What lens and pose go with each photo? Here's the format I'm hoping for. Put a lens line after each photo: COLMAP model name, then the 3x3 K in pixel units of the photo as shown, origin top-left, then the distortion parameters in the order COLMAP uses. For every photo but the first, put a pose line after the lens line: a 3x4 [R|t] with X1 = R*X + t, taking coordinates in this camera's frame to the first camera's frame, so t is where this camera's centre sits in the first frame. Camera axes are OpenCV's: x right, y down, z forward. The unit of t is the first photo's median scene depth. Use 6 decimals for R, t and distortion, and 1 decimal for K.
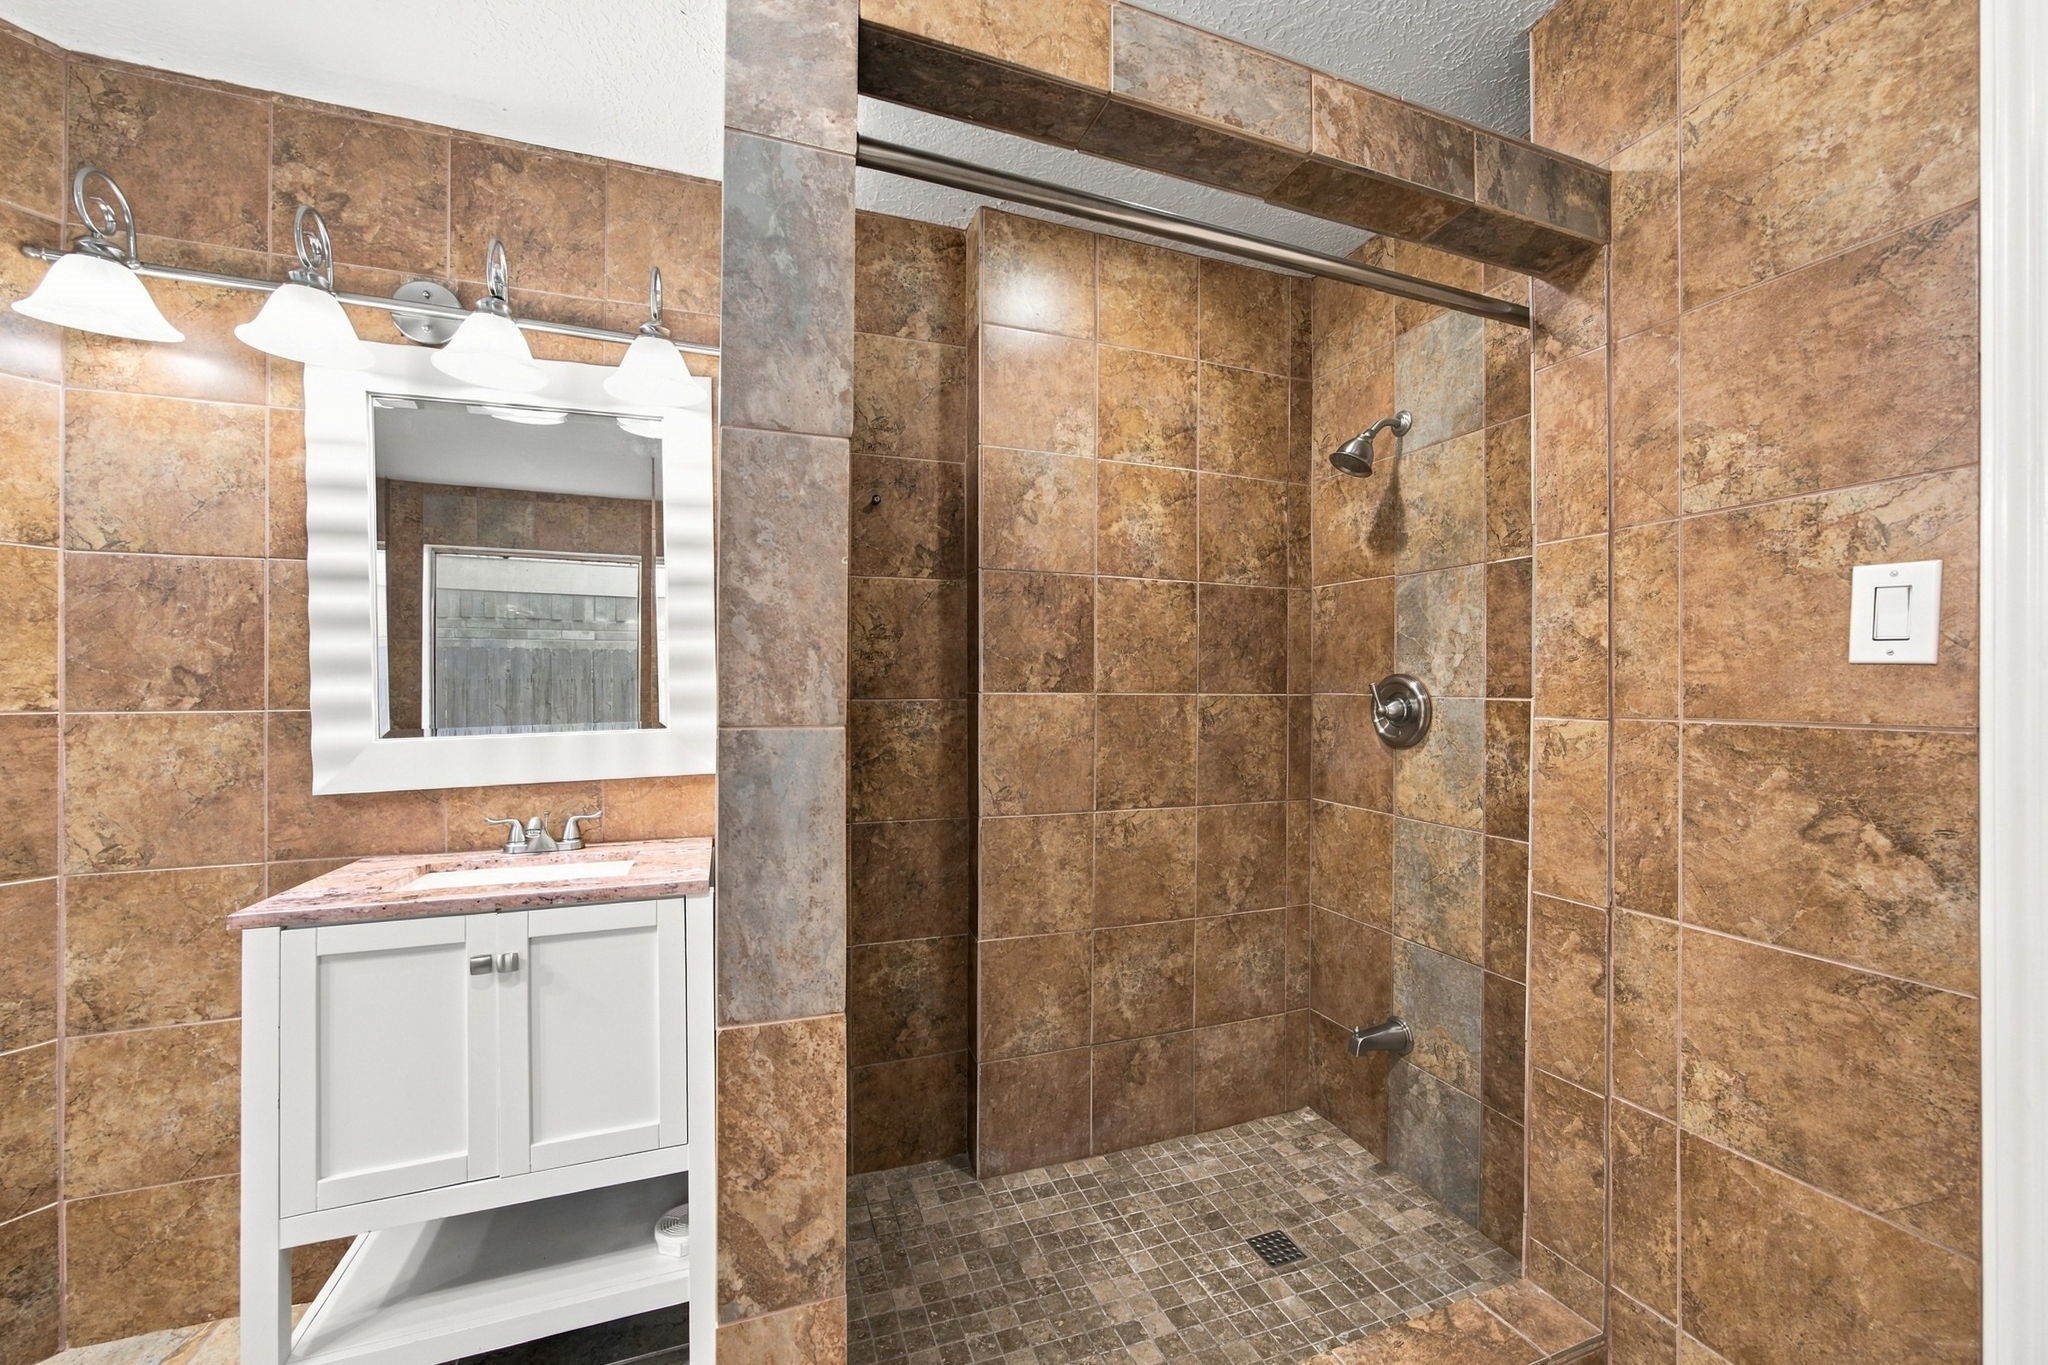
lens RADIAL K [[797.9, 0, 996.8], [0, 797.9, 684.4], [0, 0, 1]] dist [-0.010276, 0.000148]
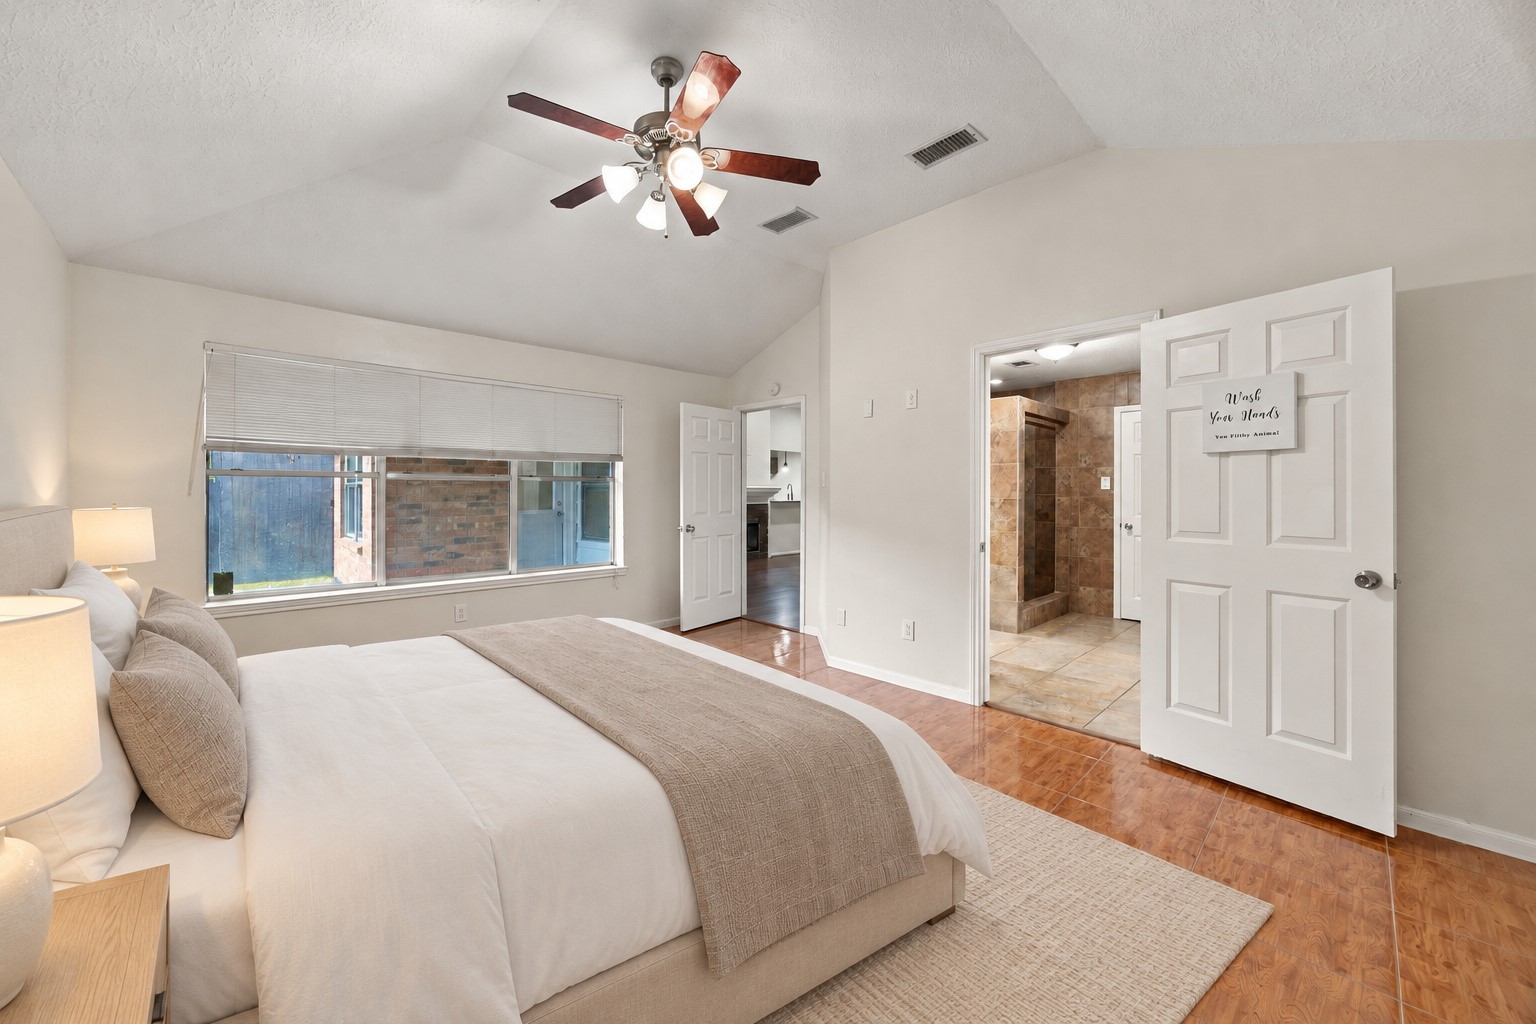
lens RADIAL K [[598.4, 0, 747.6], [0, 598.4, 513.4], [0, 0, 1]] dist [-0.010276, 0.000148]
pose [[0.913619, -0.017701, 0.406186, -3.507872], [0.007696, 0.999626, 0.026253, 0.027179], [-0.406499, -0.020859, 0.913413, -2.315115]]
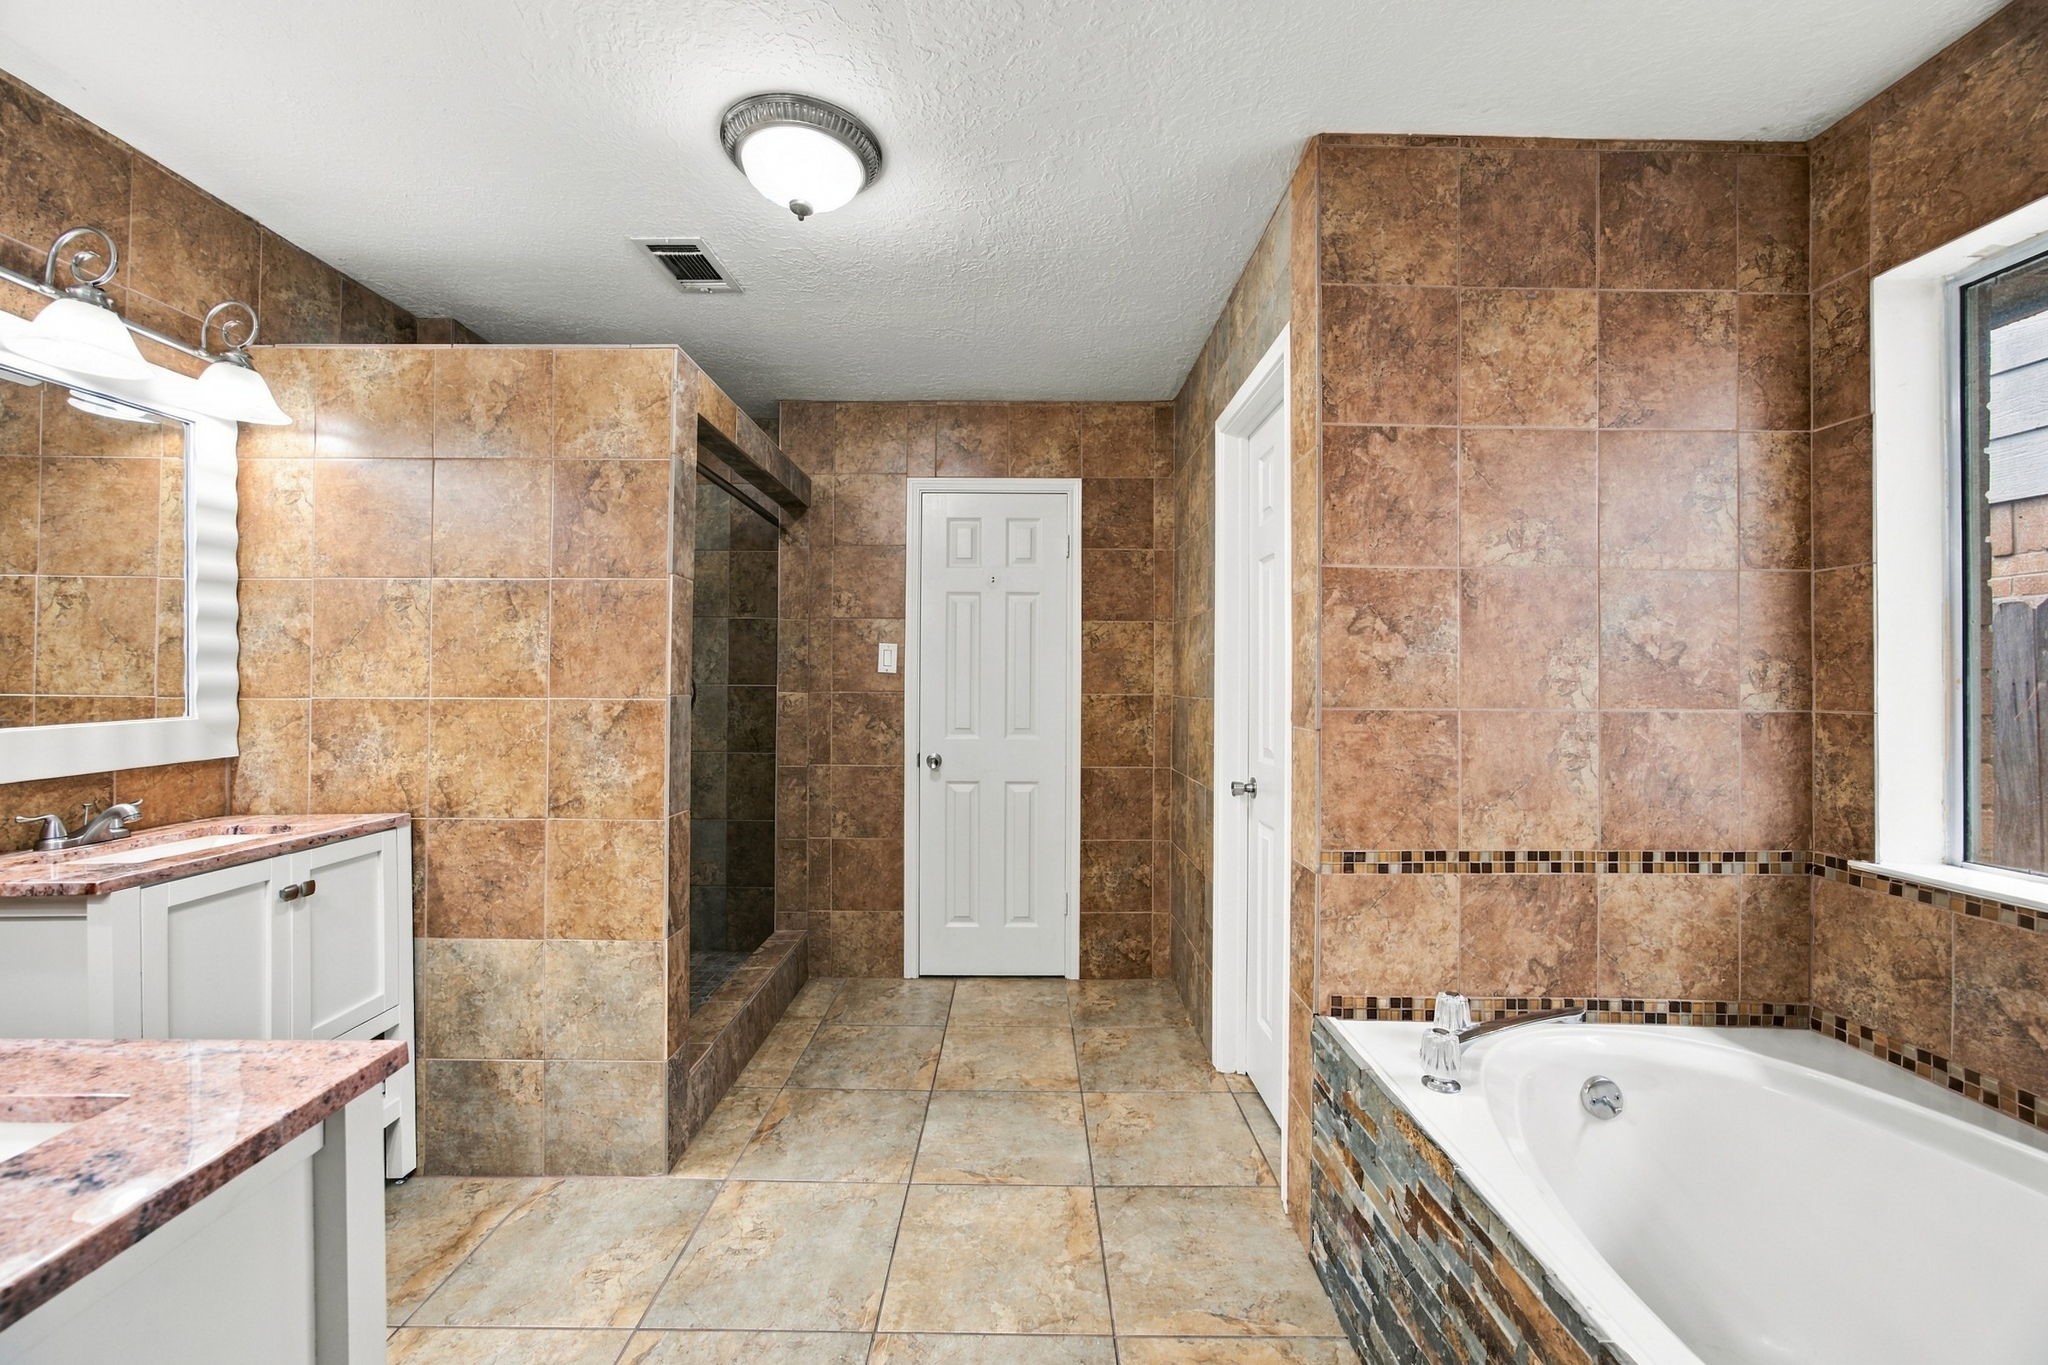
lens RADIAL K [[797.9, 0, 996.8], [0, 797.9, 684.4], [0, 0, 1]] dist [-0.010276, 0.000148]
pose [[0.373468, -0.002656, 0.927639, -1.381734], [-0.006875, 0.999961, 0.005631, -0.000282], [-0.927618, -0.008481, 0.373435, -0.529255]]
